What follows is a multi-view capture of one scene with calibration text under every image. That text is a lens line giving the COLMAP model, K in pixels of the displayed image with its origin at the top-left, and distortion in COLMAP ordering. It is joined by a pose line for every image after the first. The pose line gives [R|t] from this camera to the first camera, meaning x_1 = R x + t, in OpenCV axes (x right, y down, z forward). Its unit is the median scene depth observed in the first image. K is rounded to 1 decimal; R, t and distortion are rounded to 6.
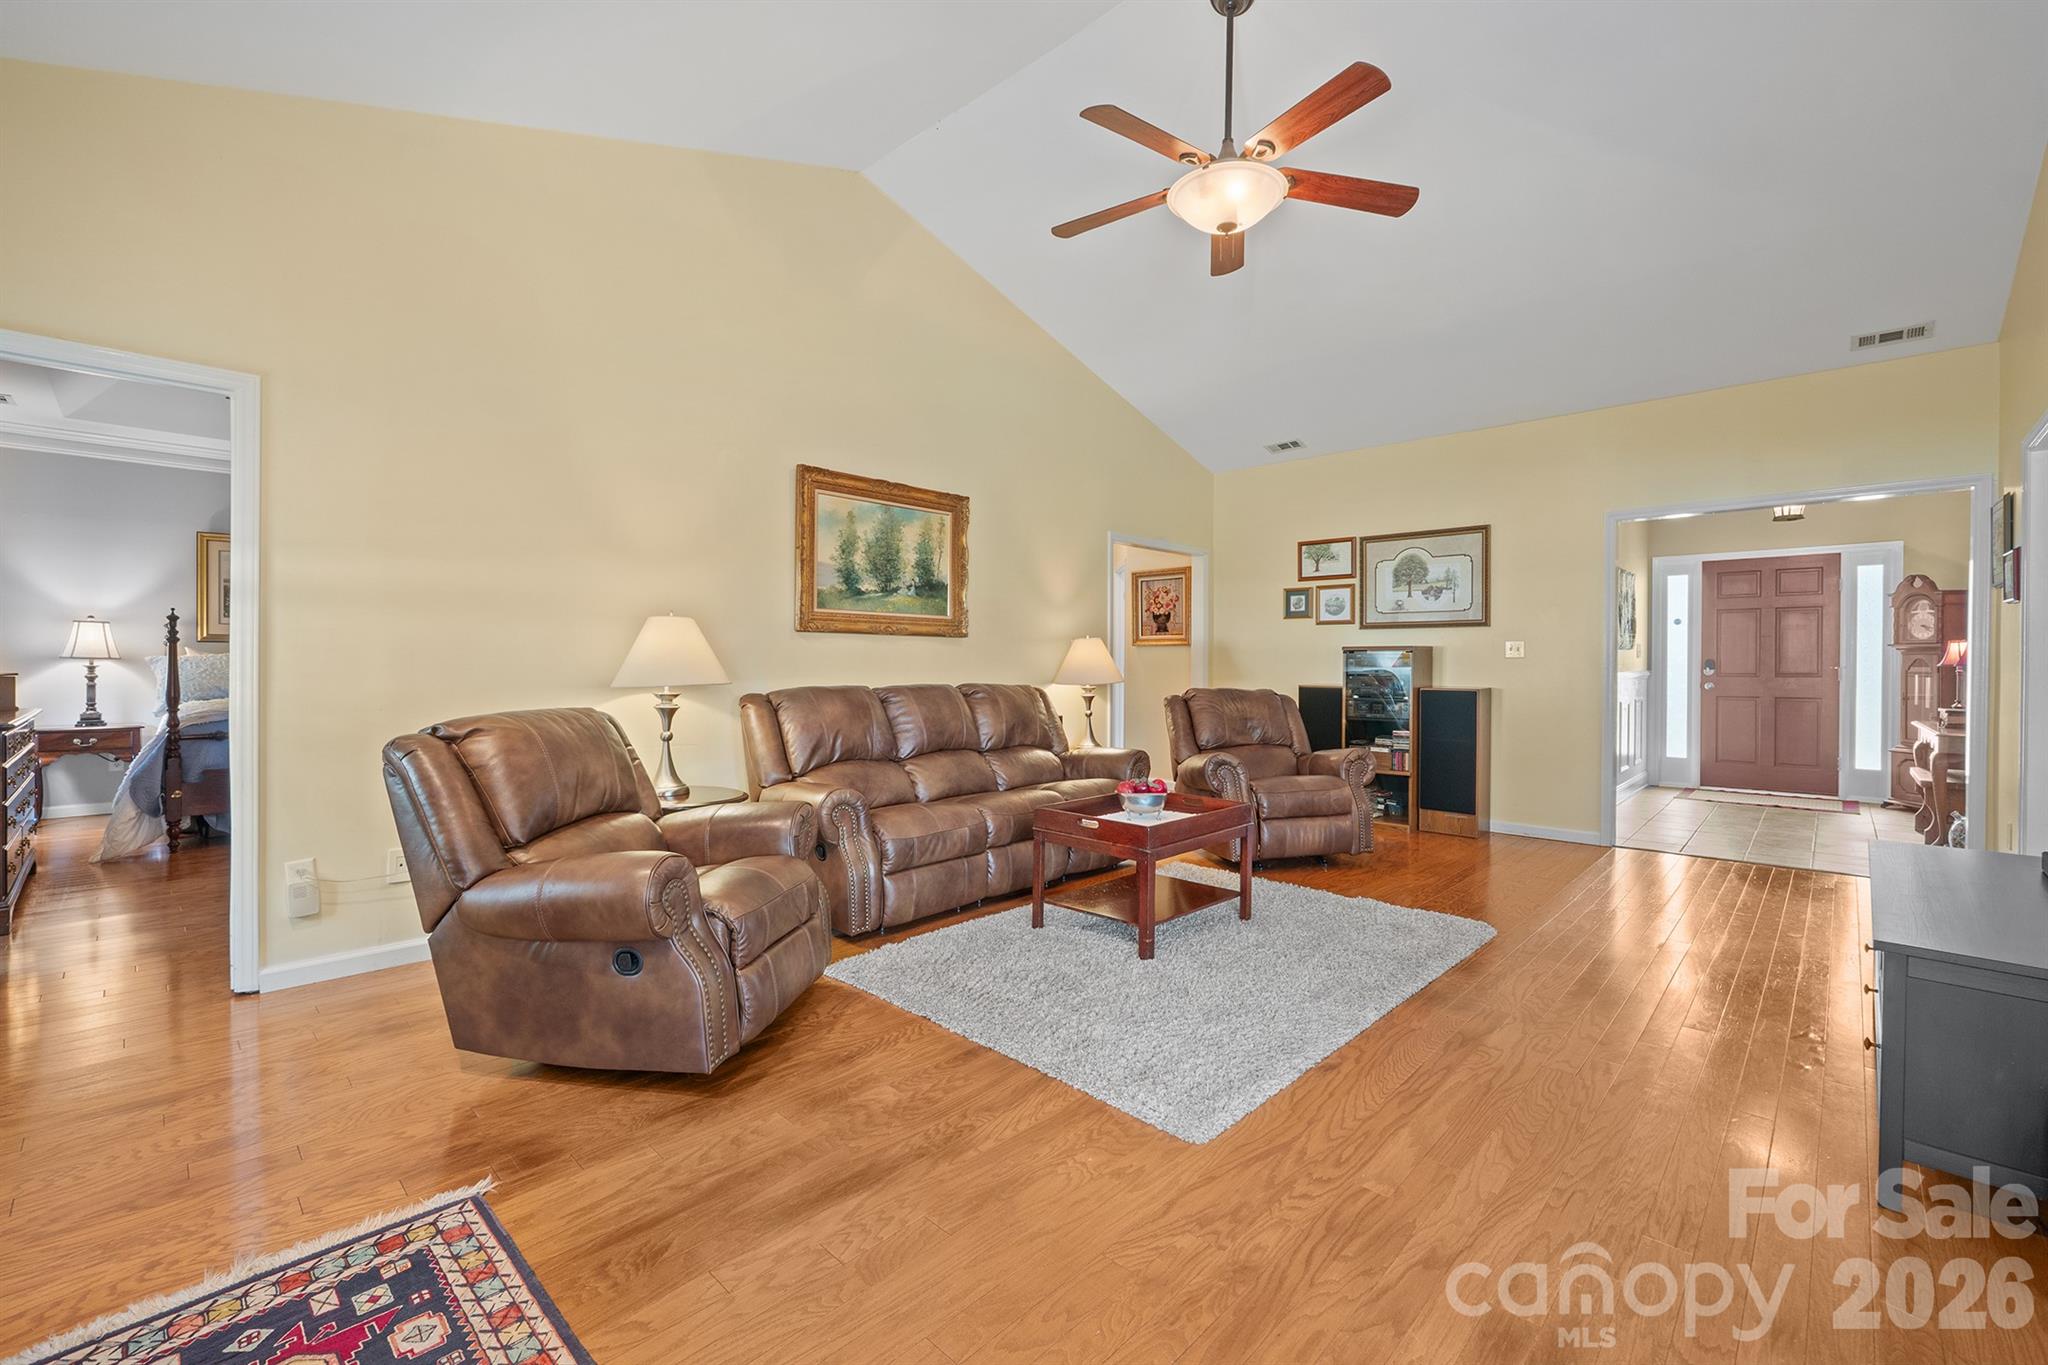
lens RADIAL K [[864.9, 0, 1030.5], [0, 864.9, 666.0], [0, 0, 1]] dist [-0.008435, 0.000252]
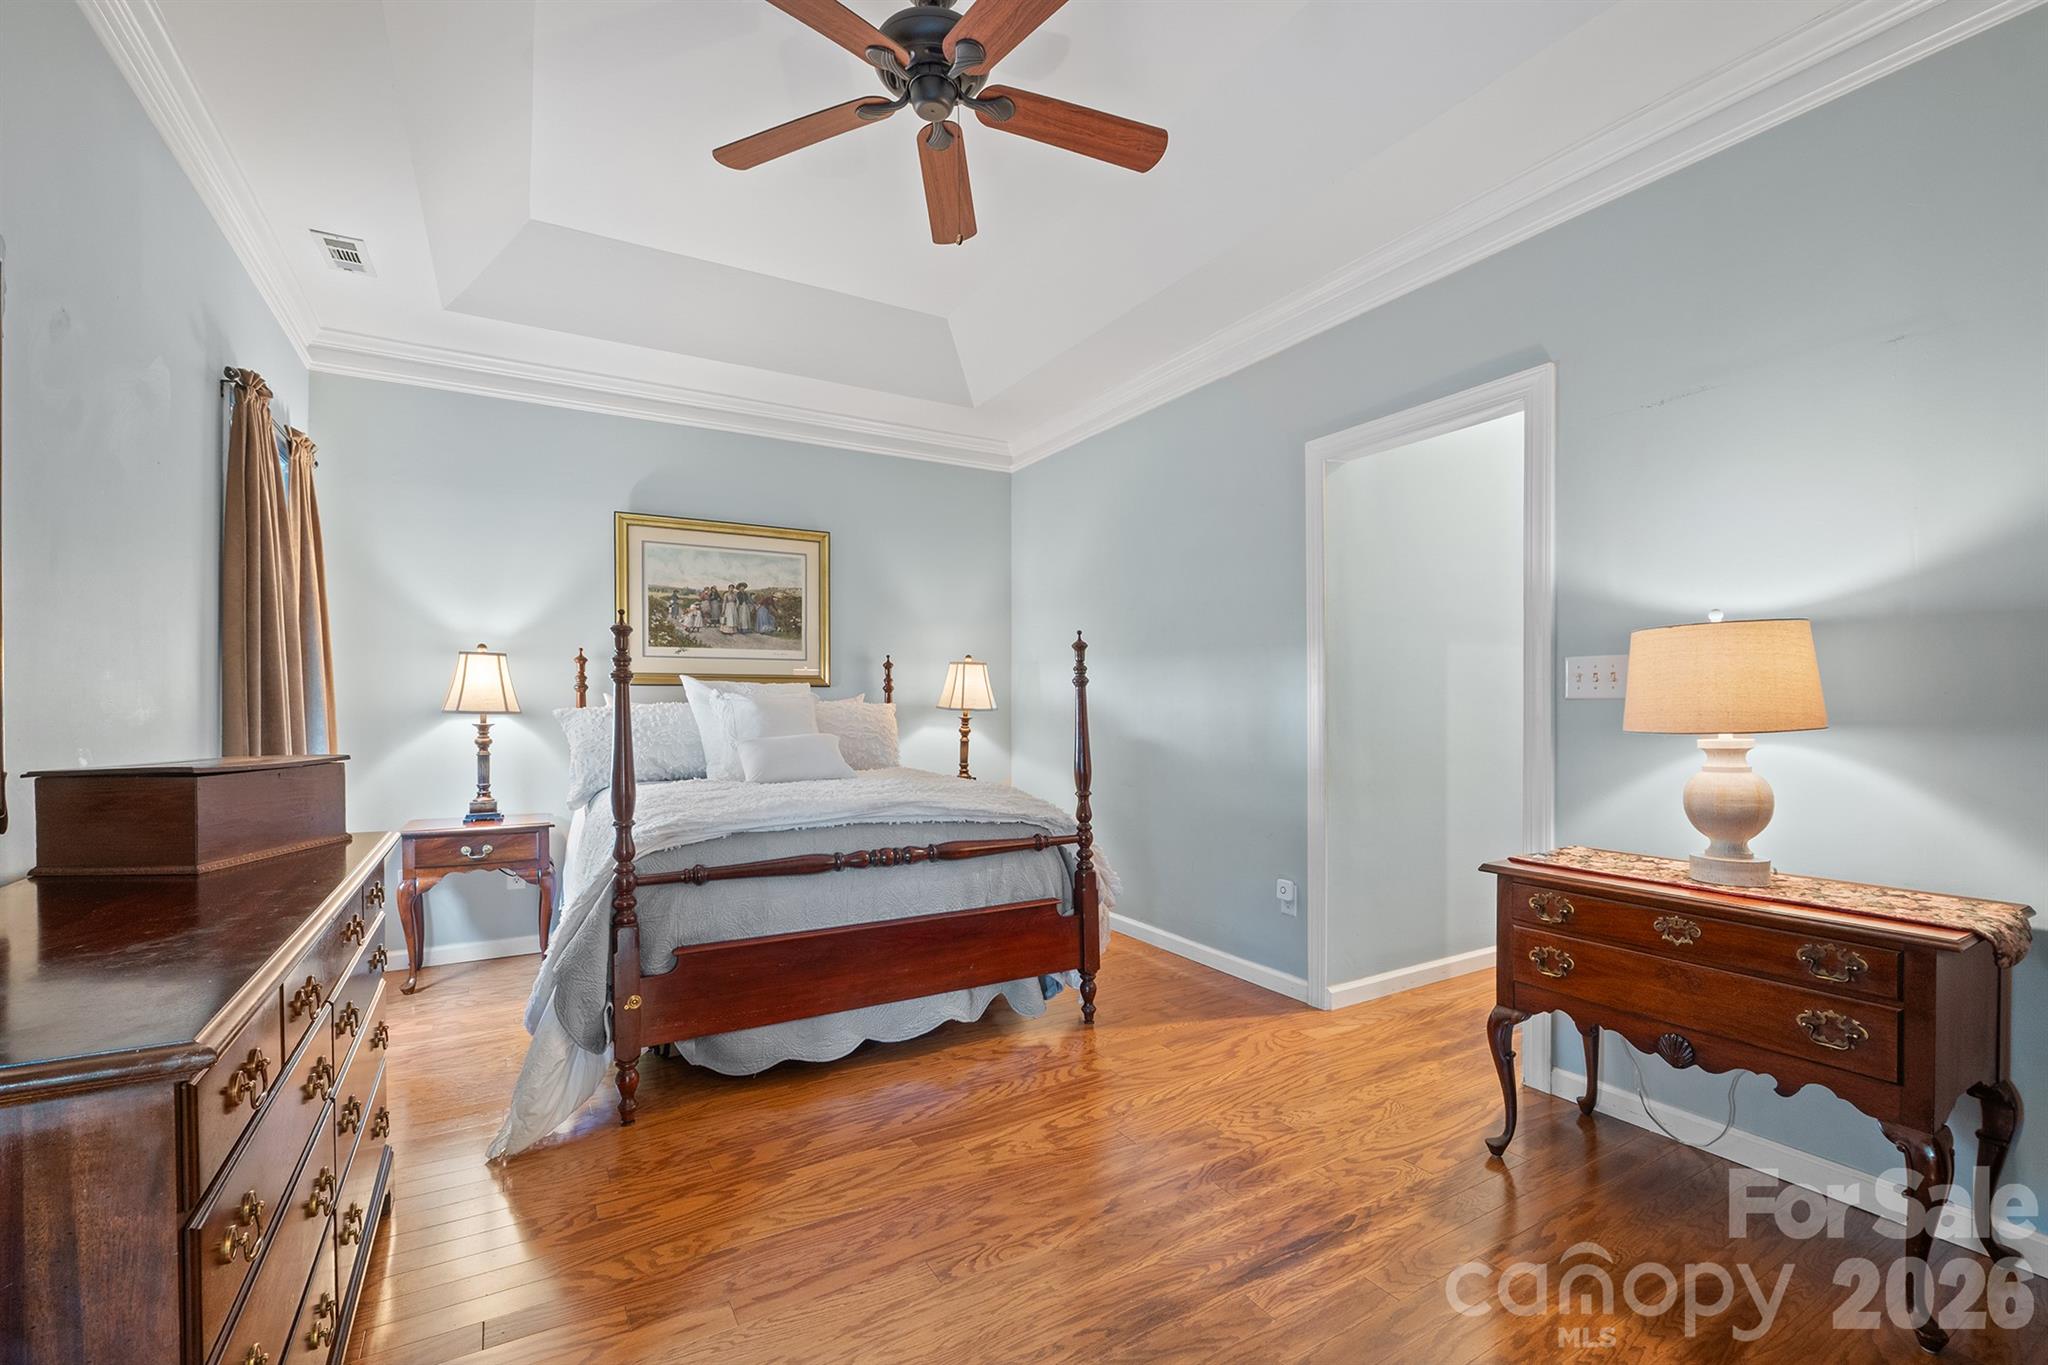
lens RADIAL K [[864.9, 0, 1015.1], [0, 864.9, 699.3], [0, 0, 1]] dist [-0.008435, 0.000252]
pose [[0.962624, -0.010230, -0.270648, -0.562914], [0.009240, 0.999945, -0.004932, -0.012151], [0.270684, 0.002247, 0.962666, 0.508555]]
